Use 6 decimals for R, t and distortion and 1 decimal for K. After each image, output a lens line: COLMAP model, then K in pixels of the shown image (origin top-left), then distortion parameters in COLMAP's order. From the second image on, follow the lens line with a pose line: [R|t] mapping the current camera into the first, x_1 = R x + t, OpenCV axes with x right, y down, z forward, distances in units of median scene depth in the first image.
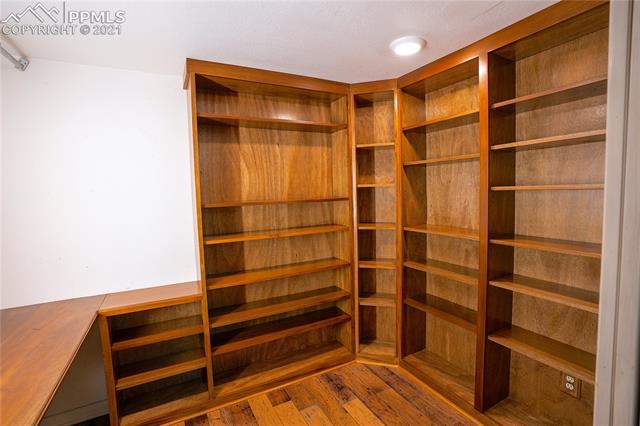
lens RADIAL K [[309.0, 0, 320.5], [0, 309.0, 215.6], [0, 0, 1]] dist [-0.015446, 0.002493]
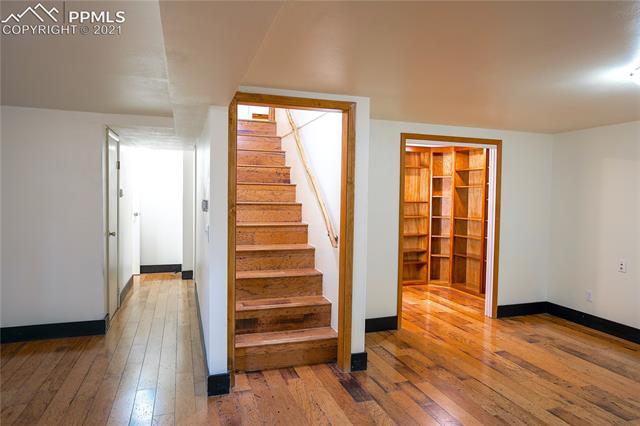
lens RADIAL K [[413.5, 0, 317.1], [0, 413.5, 212.2], [0, 0, 1]] dist [0.003050, 0.001862]
pose [[0.986589, 0.047731, -0.156091, -0.193558], [-0.054282, 0.997803, -0.037978, 0.148186], [0.153936, 0.045942, 0.987012, -1.743031]]
